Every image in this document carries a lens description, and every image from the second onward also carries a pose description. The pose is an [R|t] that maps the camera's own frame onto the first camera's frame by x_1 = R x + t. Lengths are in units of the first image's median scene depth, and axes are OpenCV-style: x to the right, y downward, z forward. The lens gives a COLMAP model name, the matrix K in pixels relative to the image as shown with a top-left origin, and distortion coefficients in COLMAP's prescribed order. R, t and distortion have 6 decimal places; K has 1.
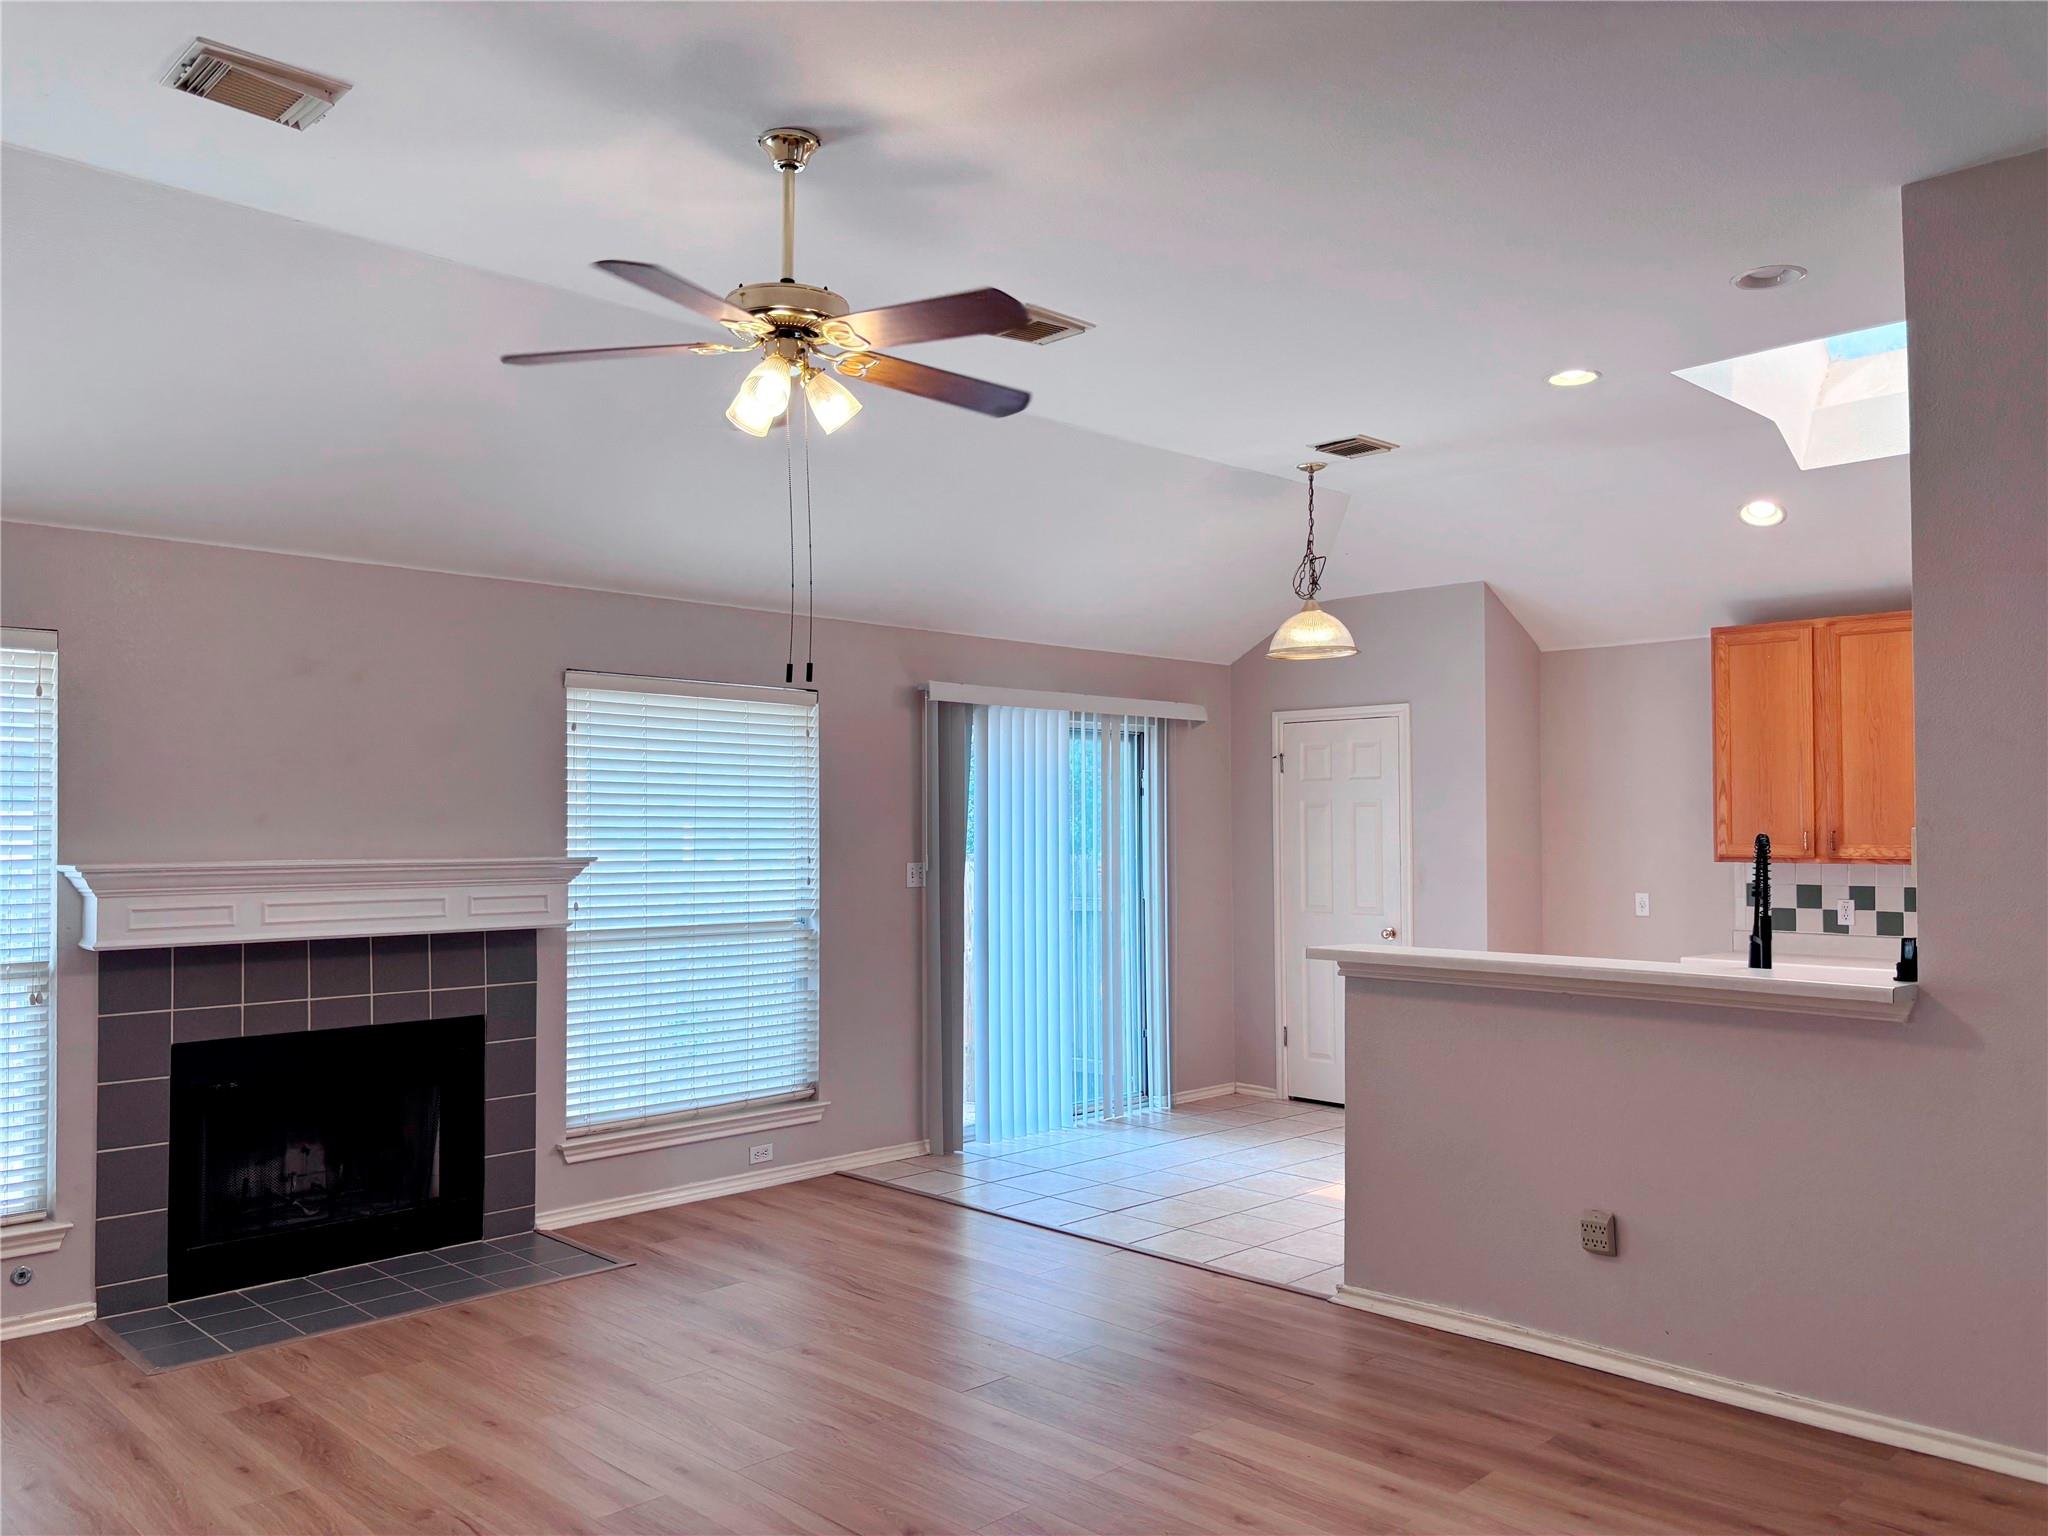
lens RADIAL K [[1551.7, 0, 1019.5], [0, 1551.7, 779.2], [0, 0, 1]] dist [0.038118, -0.047125]
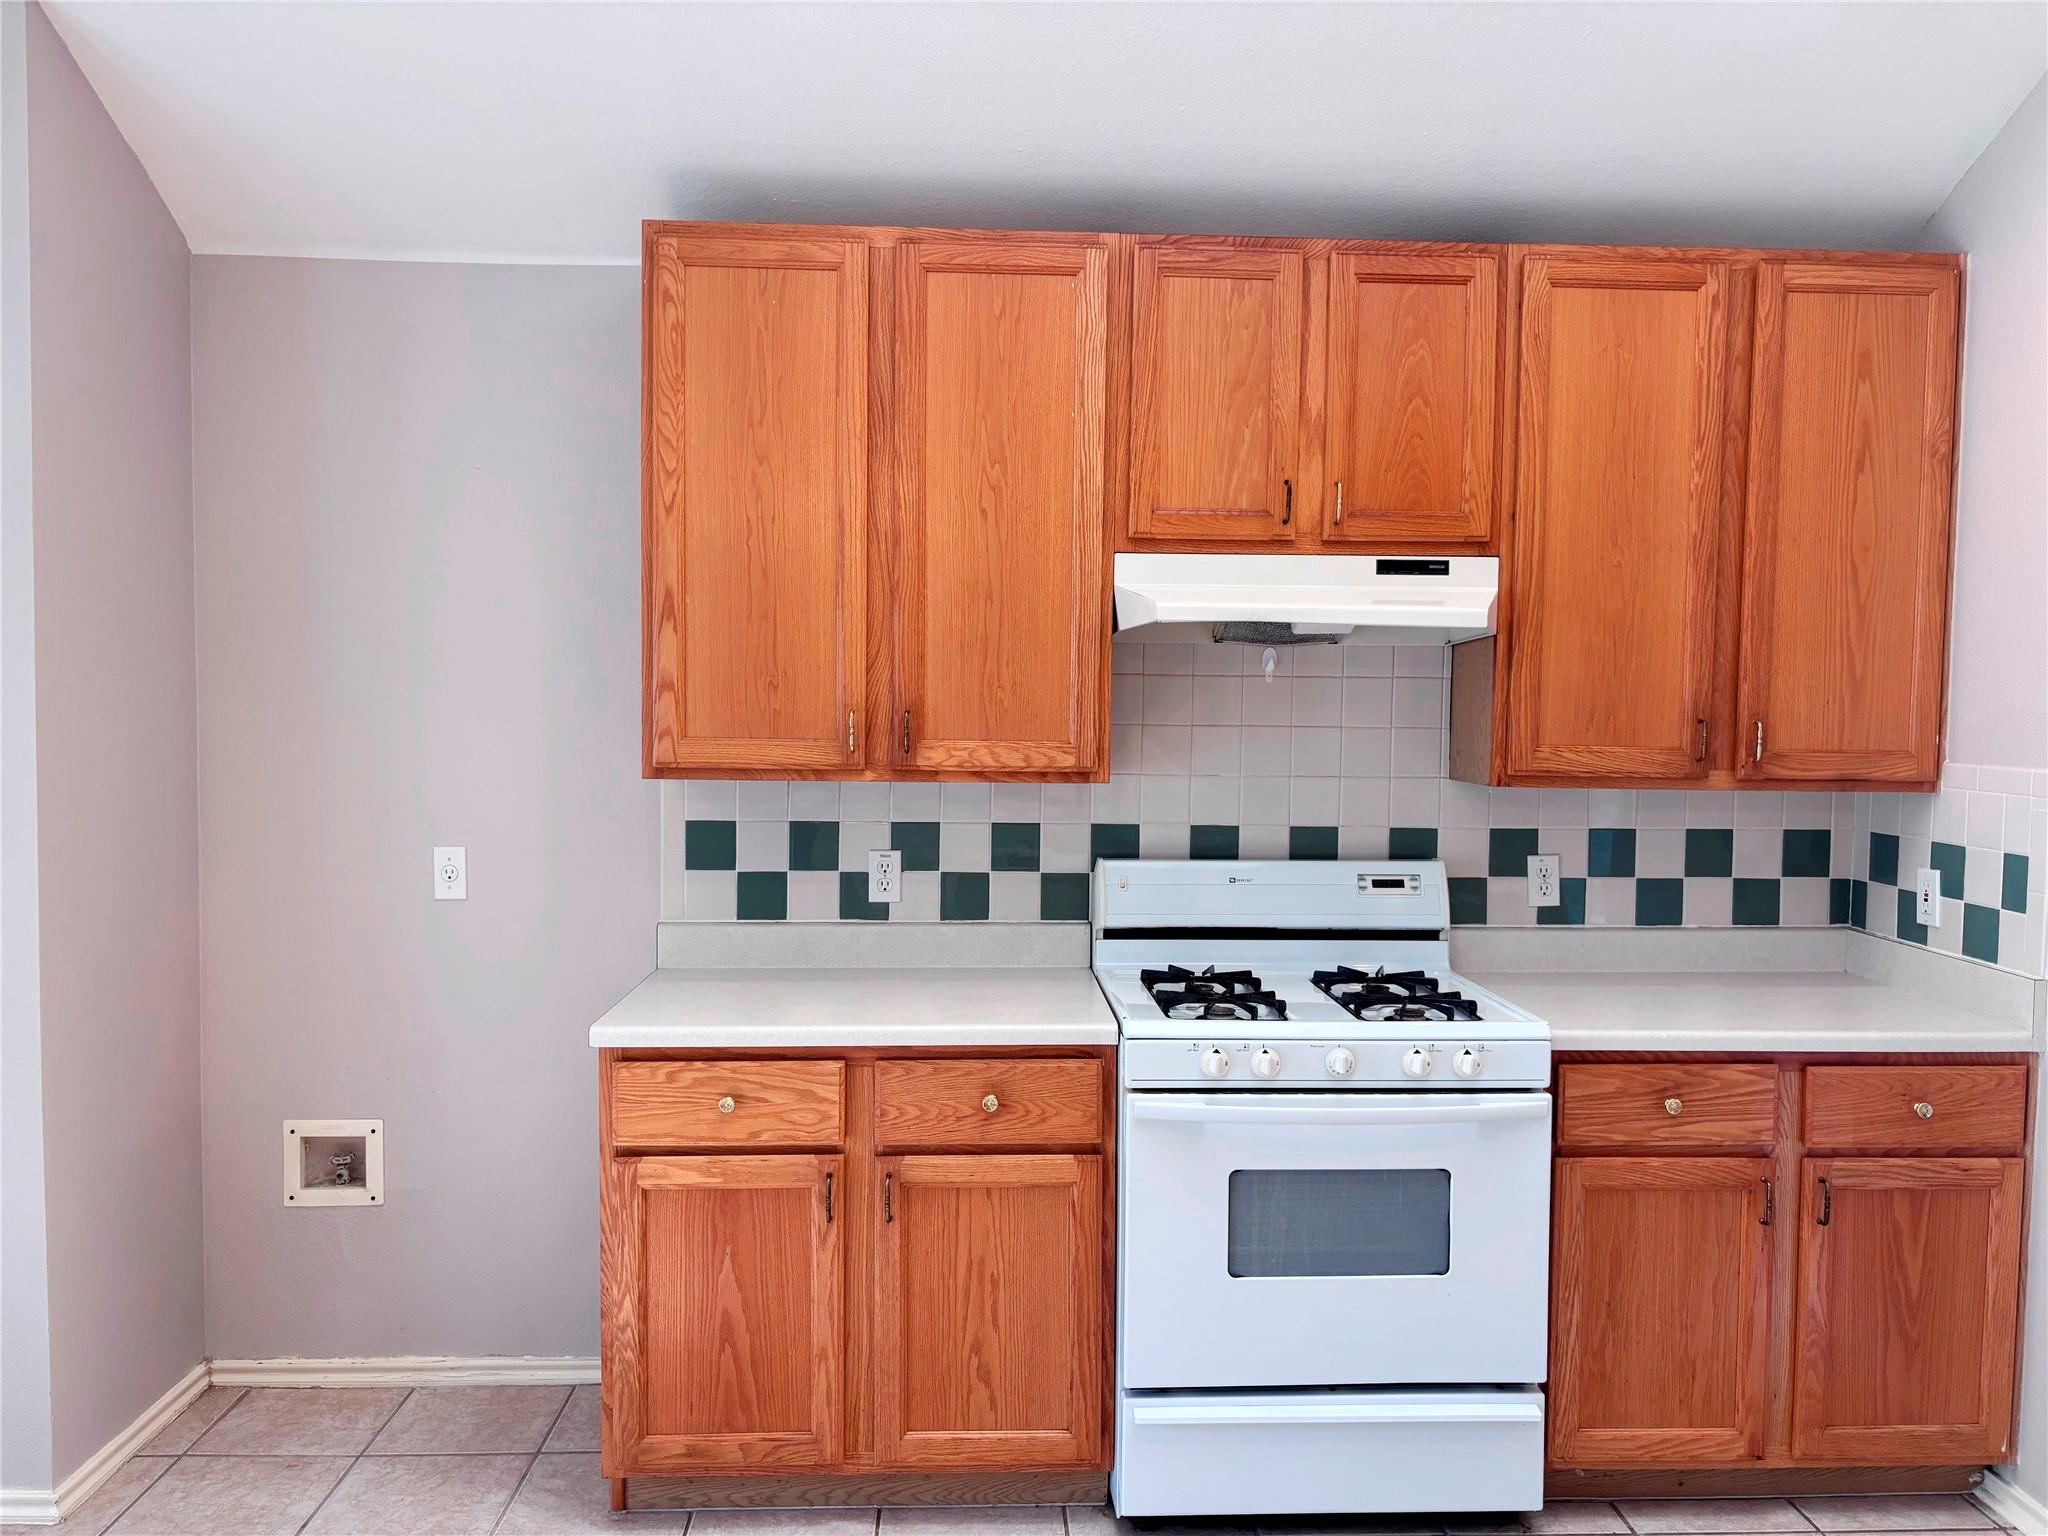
lens RADIAL K [[1551.7, 0, 1023.3], [0, 1551.7, 775.0], [0, 0, 1]] dist [0.038118, -0.047125]
pose [[0.674233, -0.028787, 0.737958, 0.250897], [-0.033949, 0.996976, 0.069909, 0.023086], [-0.737738, -0.072188, 0.671216, 0.795048]]
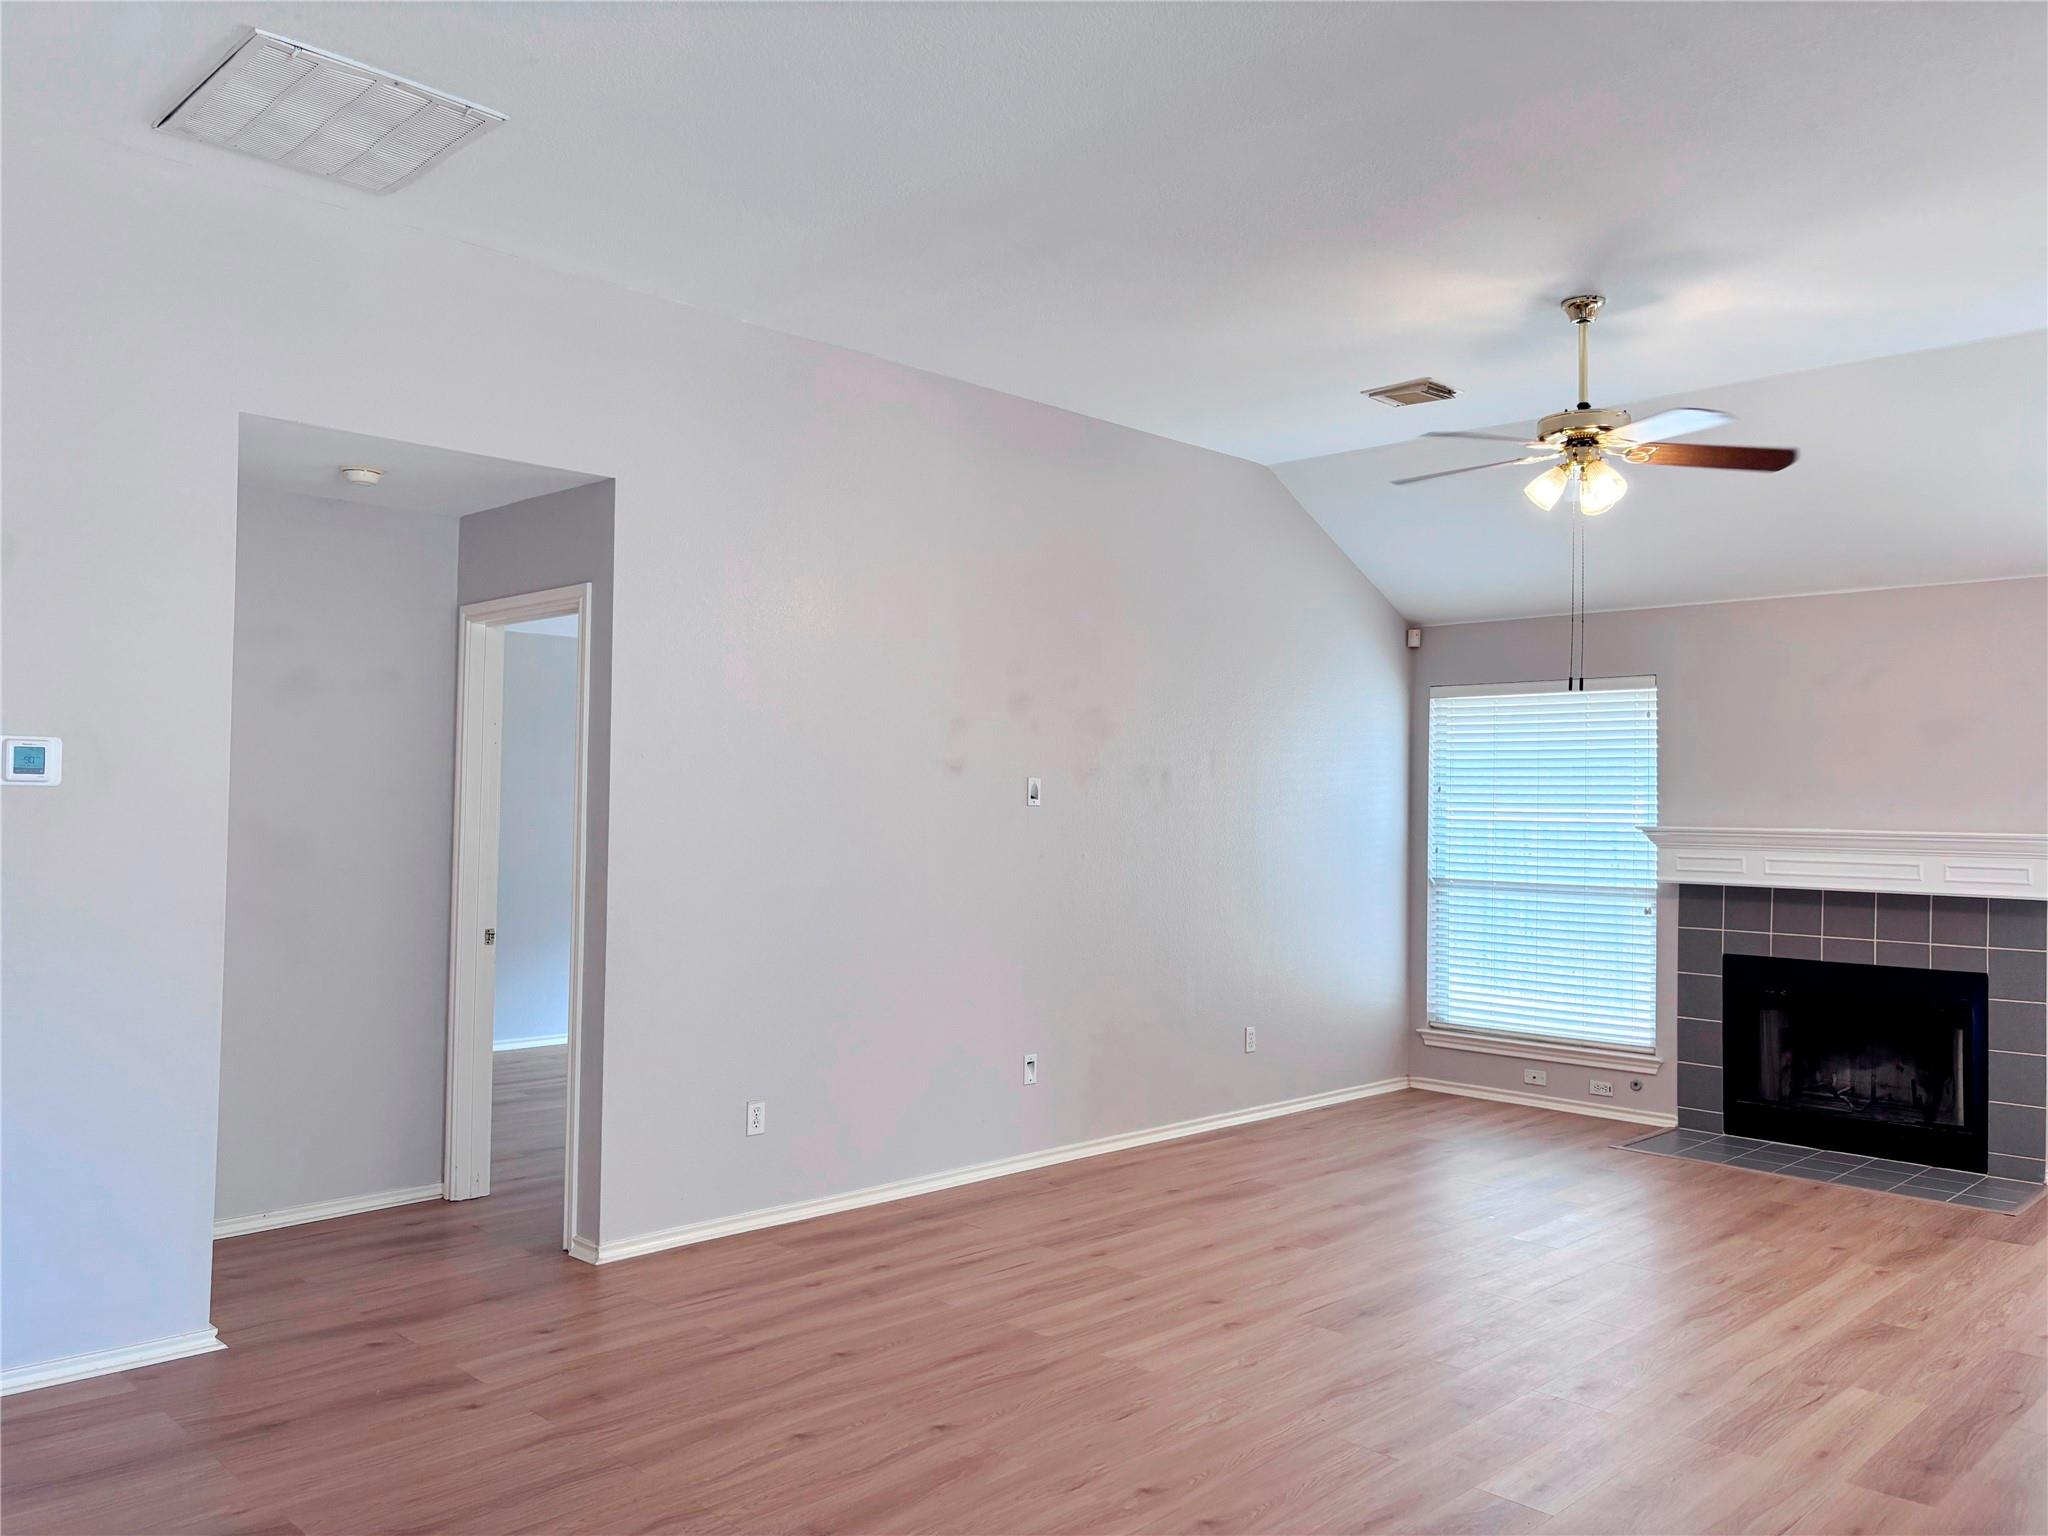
lens RADIAL K [[1551.7, 0, 1021.5], [0, 1551.7, 771.9], [0, 0, 1]] dist [0.038118, -0.047125]
pose [[0.005385, -0.019713, -0.999791, 0.763955], [0.014697, 0.999699, -0.019632, 0.018102], [0.999877, -0.014588, 0.005673, 0.299480]]
